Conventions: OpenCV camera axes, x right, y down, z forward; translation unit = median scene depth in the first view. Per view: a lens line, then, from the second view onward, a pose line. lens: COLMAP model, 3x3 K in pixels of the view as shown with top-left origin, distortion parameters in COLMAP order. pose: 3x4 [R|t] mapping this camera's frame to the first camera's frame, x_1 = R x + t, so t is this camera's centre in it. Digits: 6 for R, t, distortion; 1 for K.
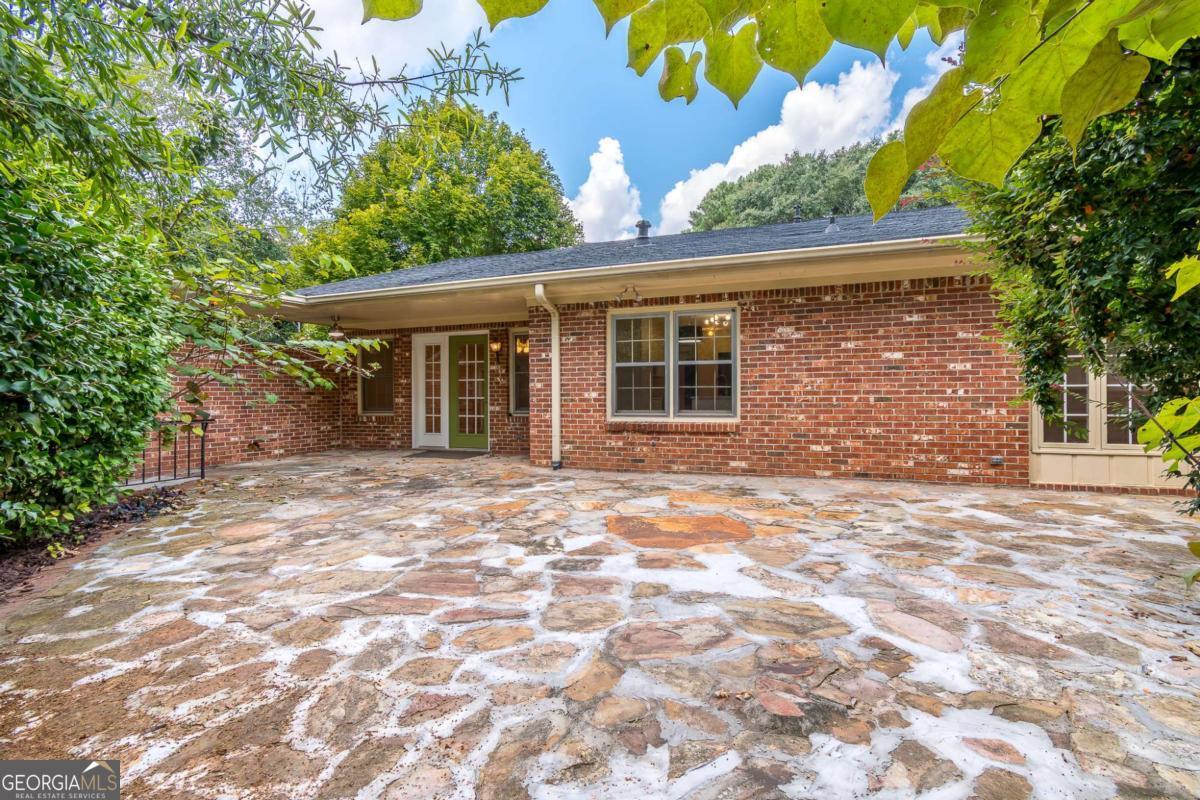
lens RADIAL K [[537.6, 0, 602.7], [0, 537.6, 405.9], [0, 0, 1]] dist [0.001018, -0.000779]
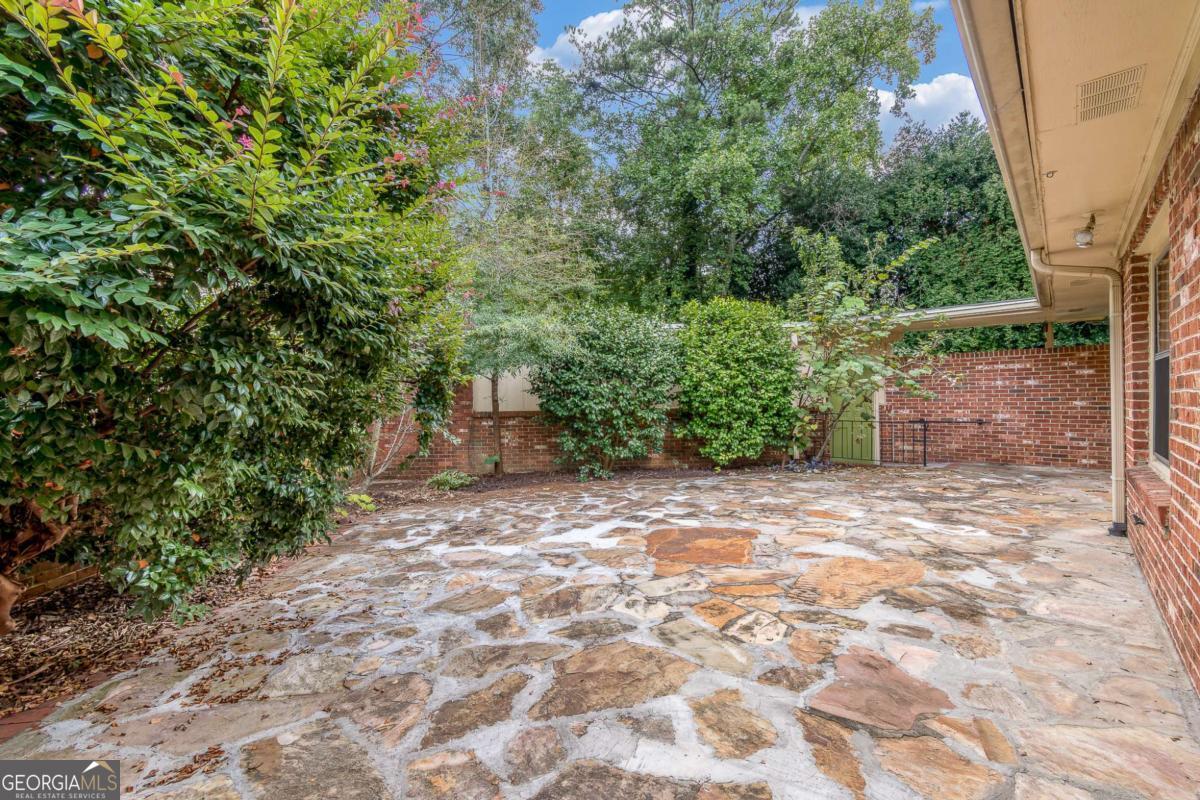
lens RADIAL K [[537.6, 0, 599.9], [0, 537.6, 392.7], [0, 0, 1]] dist [0.001018, -0.000779]
pose [[-0.376242, 0.001701, -0.926520, 1.545442], [-0.001657, 0.999995, 0.002508, -0.092556], [0.926520, 0.002479, -0.376238, 1.557973]]
